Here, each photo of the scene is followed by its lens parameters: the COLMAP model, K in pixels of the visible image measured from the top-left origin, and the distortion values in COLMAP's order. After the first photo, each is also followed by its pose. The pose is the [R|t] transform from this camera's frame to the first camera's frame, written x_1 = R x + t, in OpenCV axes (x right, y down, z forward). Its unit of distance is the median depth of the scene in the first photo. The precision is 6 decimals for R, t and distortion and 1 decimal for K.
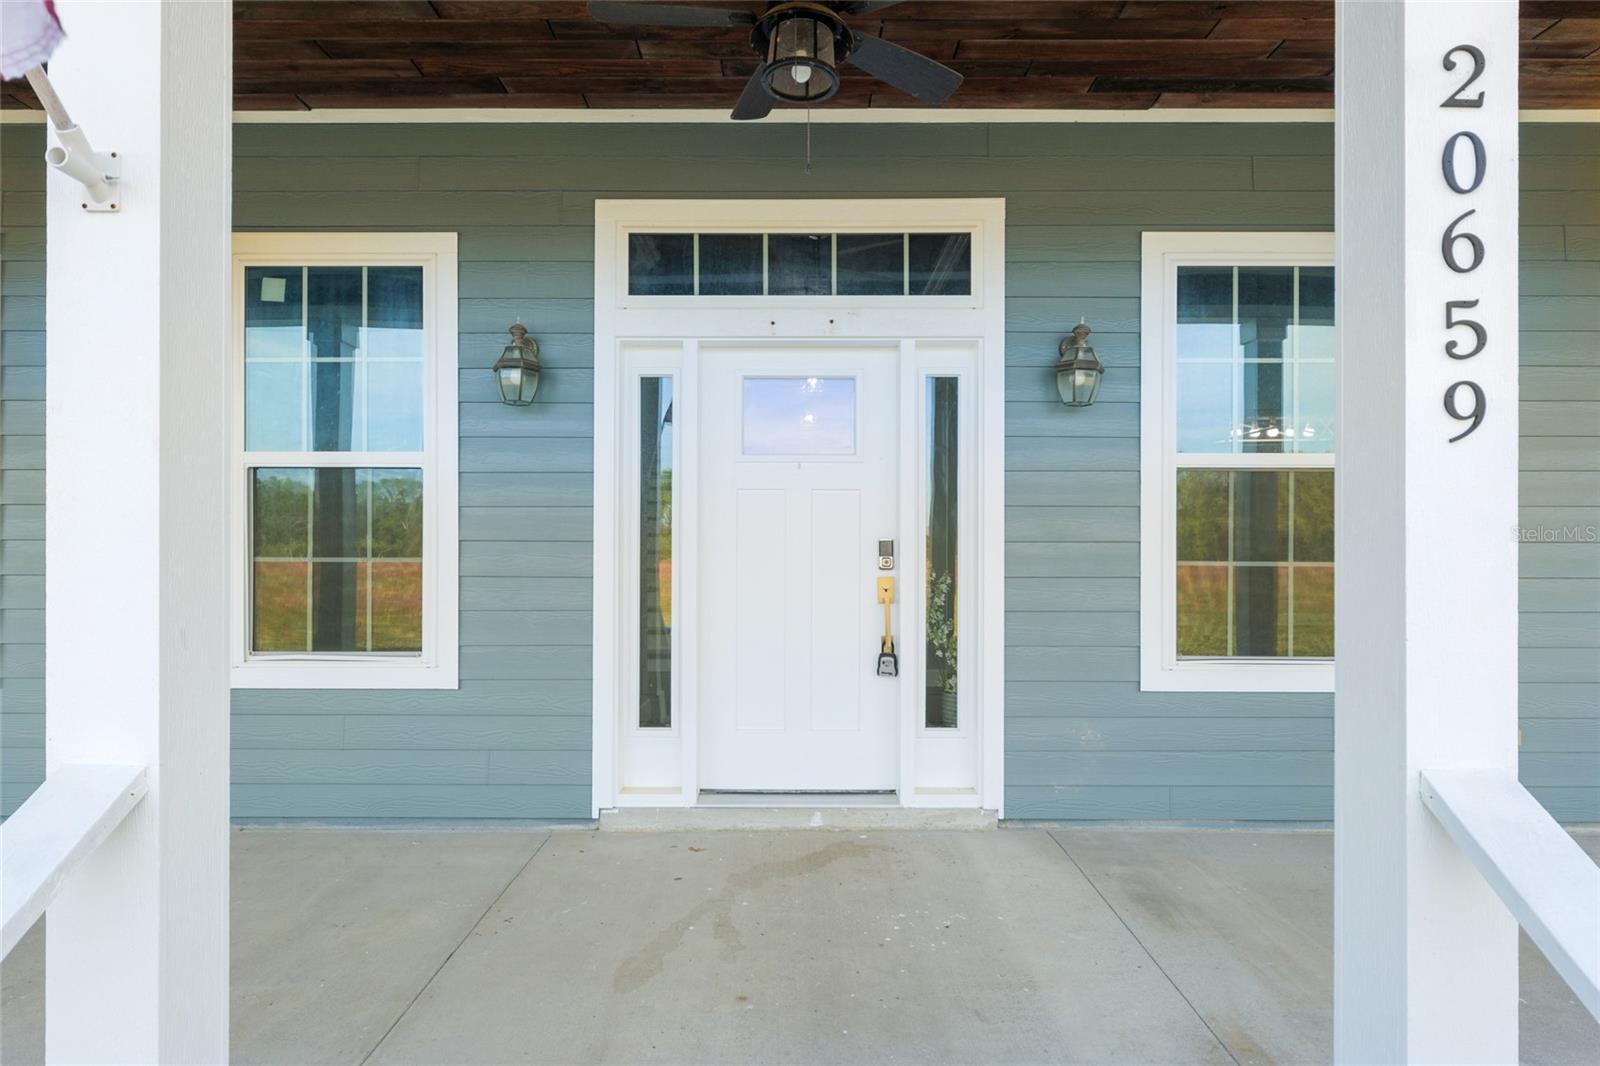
lens RADIAL K [[736.9, 0, 798.4], [0, 736.9, 531.4], [0, 0, 1]] dist [0.000808, 0.000021]
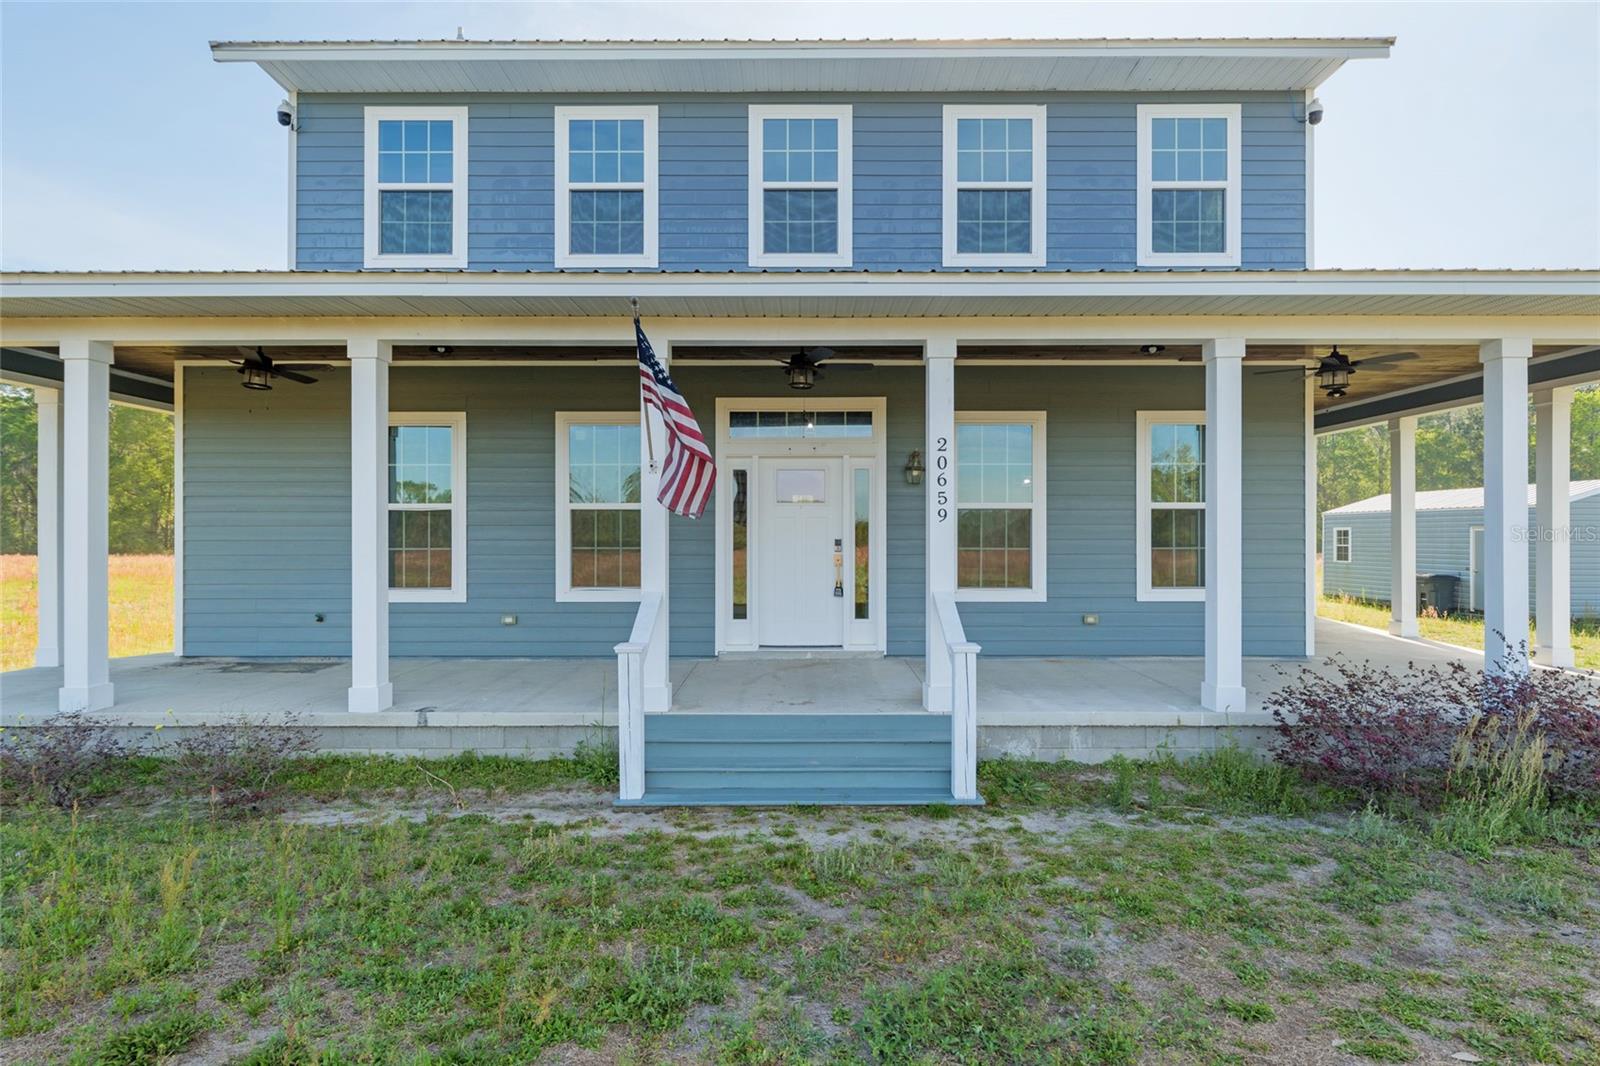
lens RADIAL K [[787.4, 0, 801.2], [0, 787.4, 525.1], [0, 0, 1]] dist [0.003760, 0.000343]
pose [[0.999977, -0.003541, 0.005854, -0.012677], [0.003499, 0.999969, 0.007091, -0.052737], [-0.005879, -0.007070, 0.999958, -1.549406]]
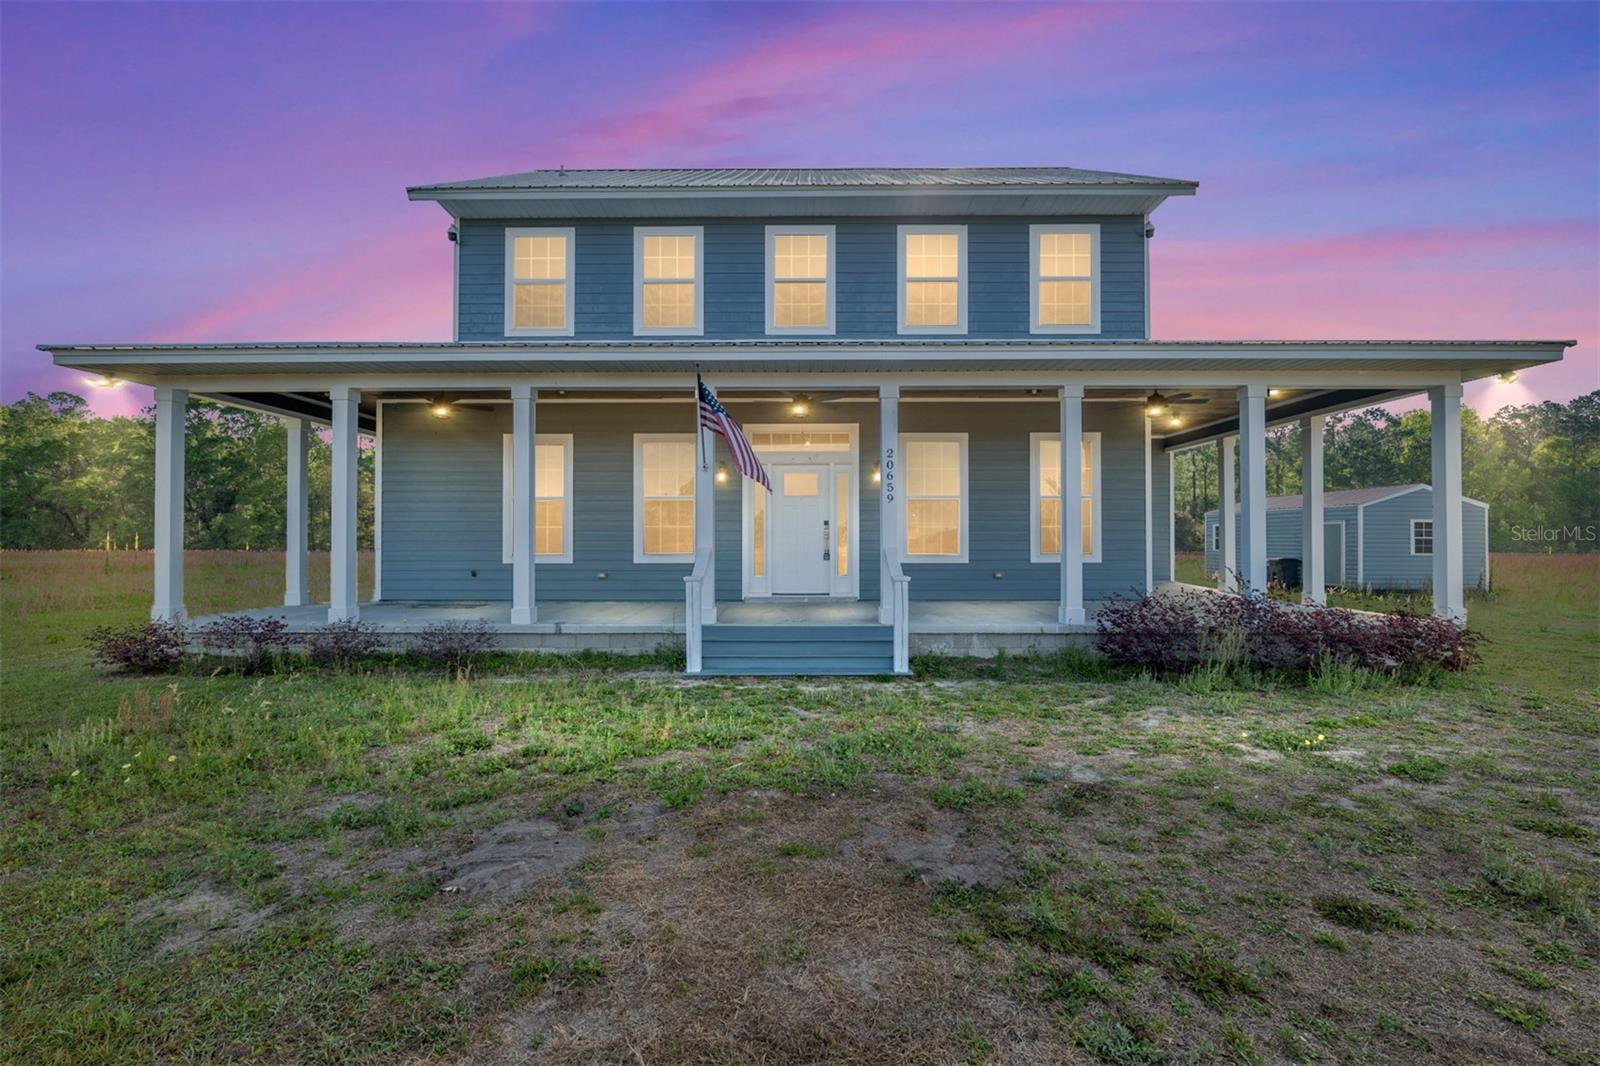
lens RADIAL K [[678.9, 0, 801.6], [0, 678.9, 531.4], [0, 0, 1]] dist [-0.001397, -0.000080]
pose [[0.999992, -0.003877, -0.000039, 0.005198], [0.003877, 0.999992, 0.000620, 0.061478], [0.000037, -0.000621, 1.000000, -2.218328]]
